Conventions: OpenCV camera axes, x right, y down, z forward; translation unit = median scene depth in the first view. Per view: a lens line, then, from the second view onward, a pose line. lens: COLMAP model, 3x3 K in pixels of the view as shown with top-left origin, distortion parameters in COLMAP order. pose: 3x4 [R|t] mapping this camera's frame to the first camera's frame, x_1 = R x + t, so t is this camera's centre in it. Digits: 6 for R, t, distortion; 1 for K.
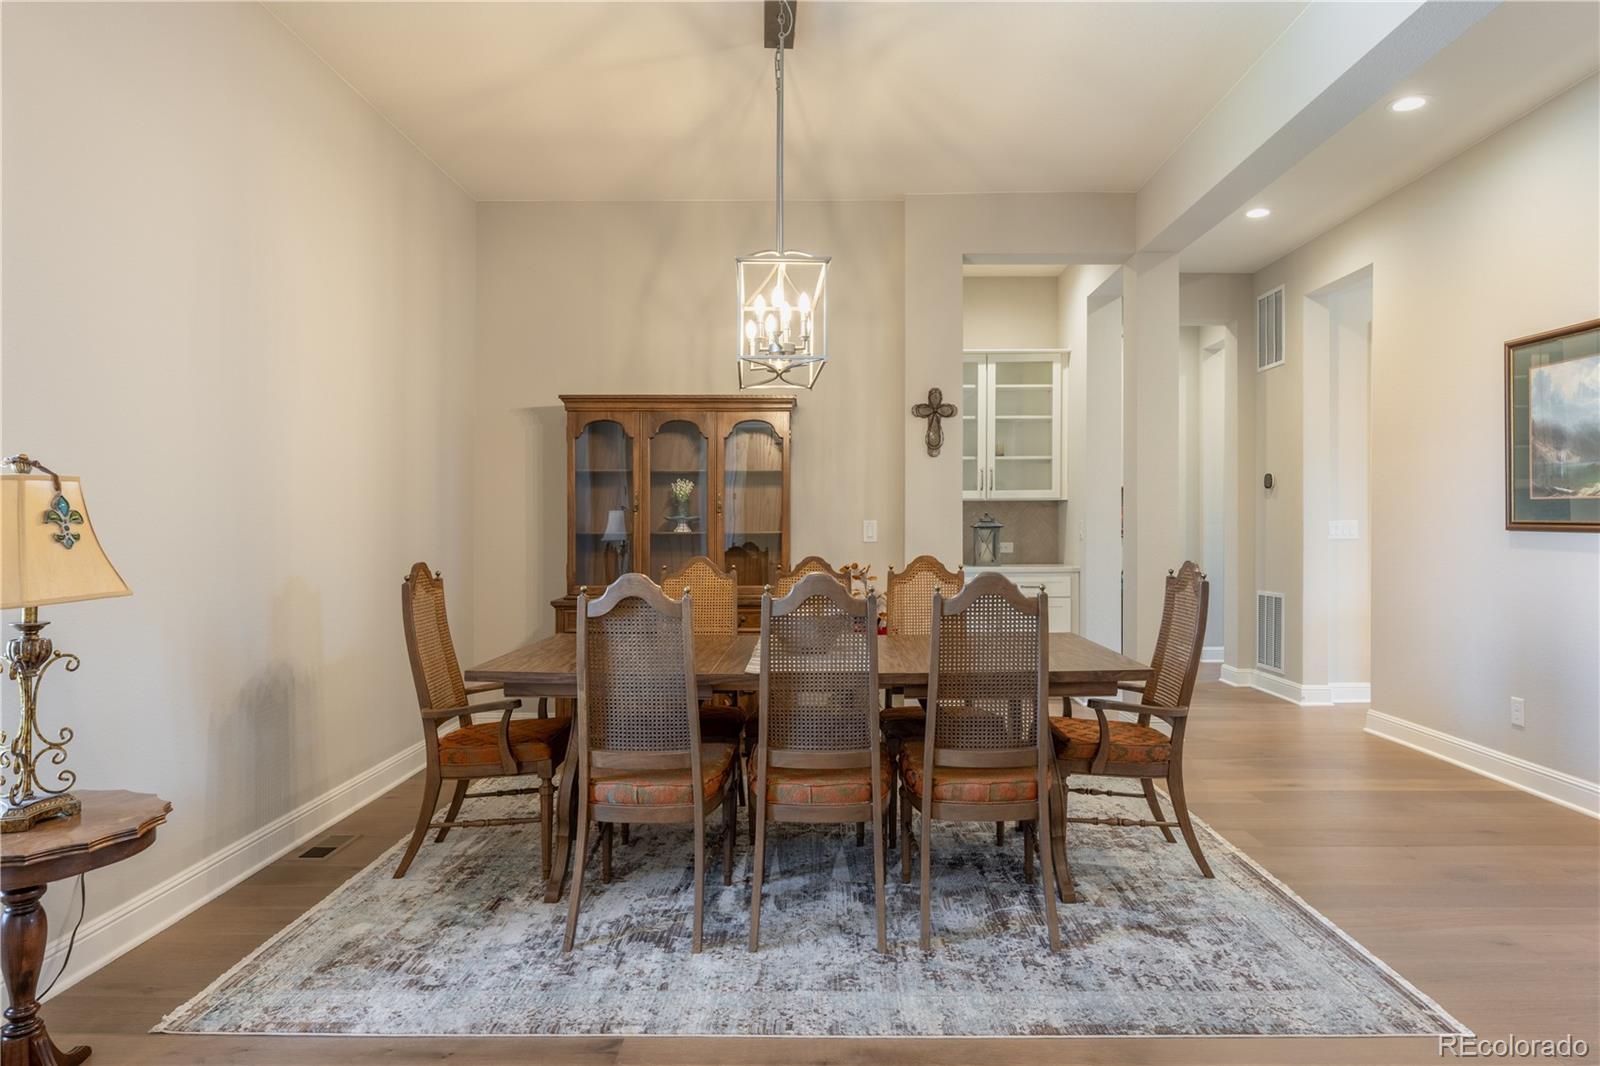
lens RADIAL K [[921.7, 0, 800.0], [0, 921.7, 533.0], [0, 0, 1]] dist [0.000011, -0.002467]
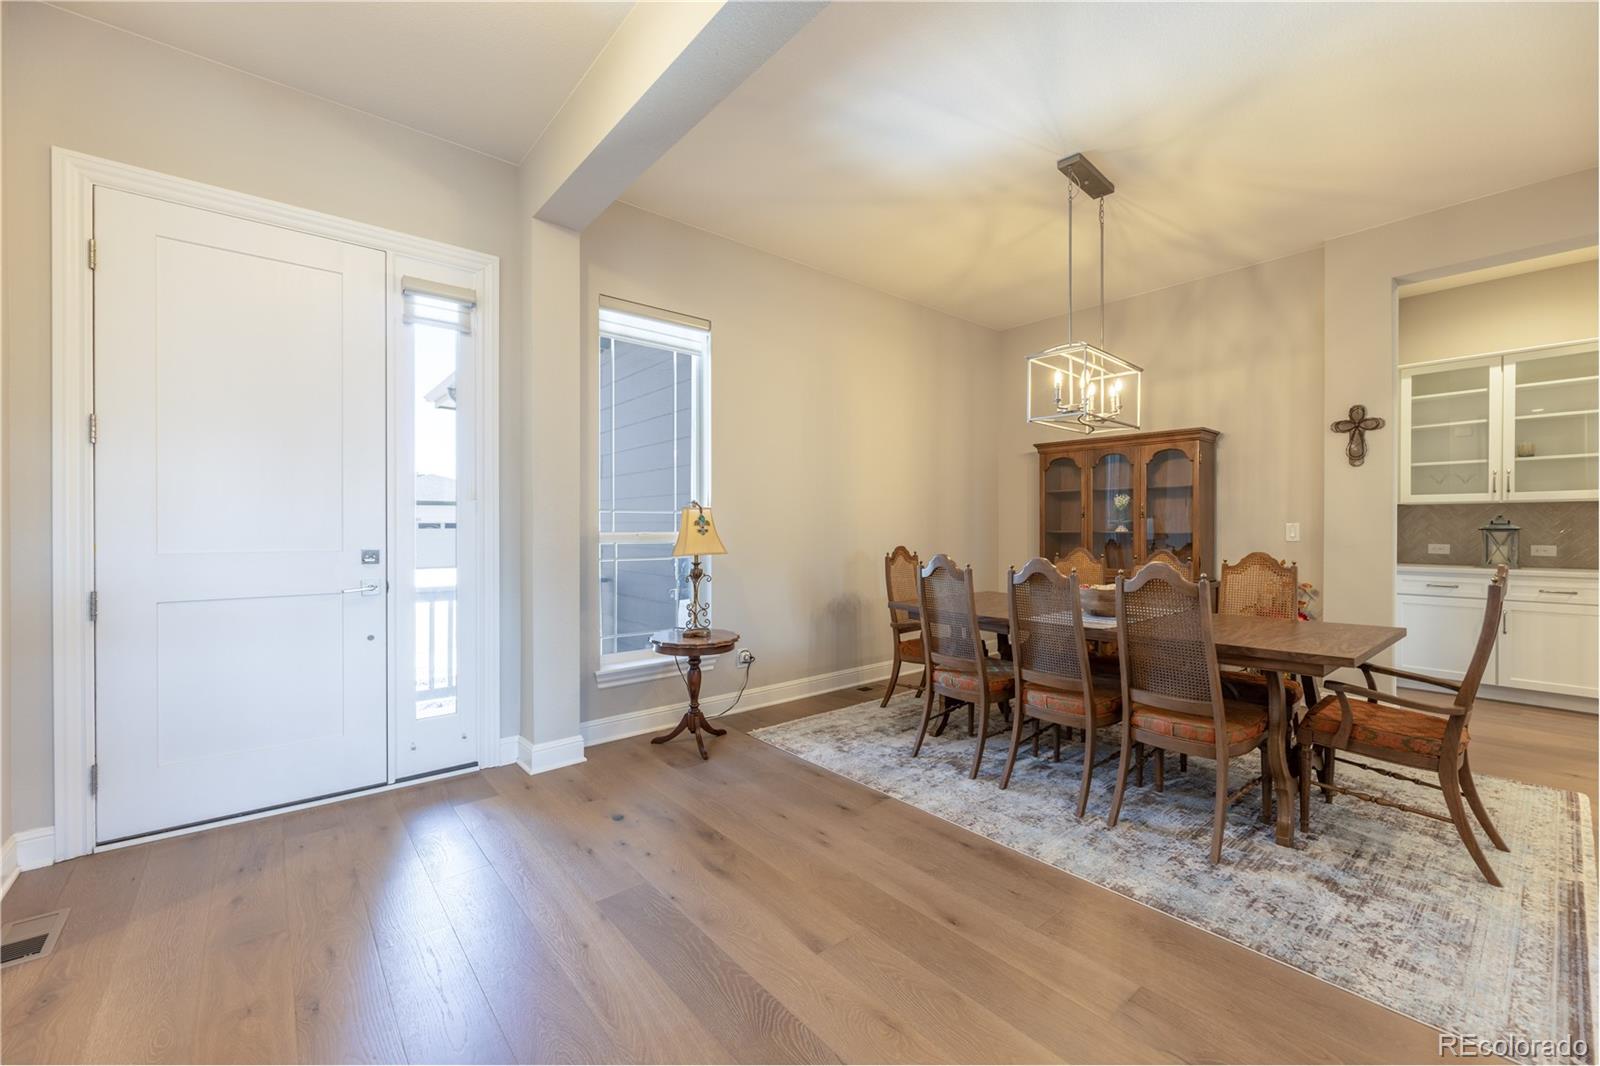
lens RADIAL K [[591.8, 0, 800.0], [0, 591.8, 533.0], [0, 0, 1]] dist [-0.001183, -0.000270]
pose [[0.681644, 0.010828, -0.731604, 0.401089], [-0.008296, 0.999941, 0.007069, -0.001841], [0.731637, 0.001251, 0.681693, 0.023301]]
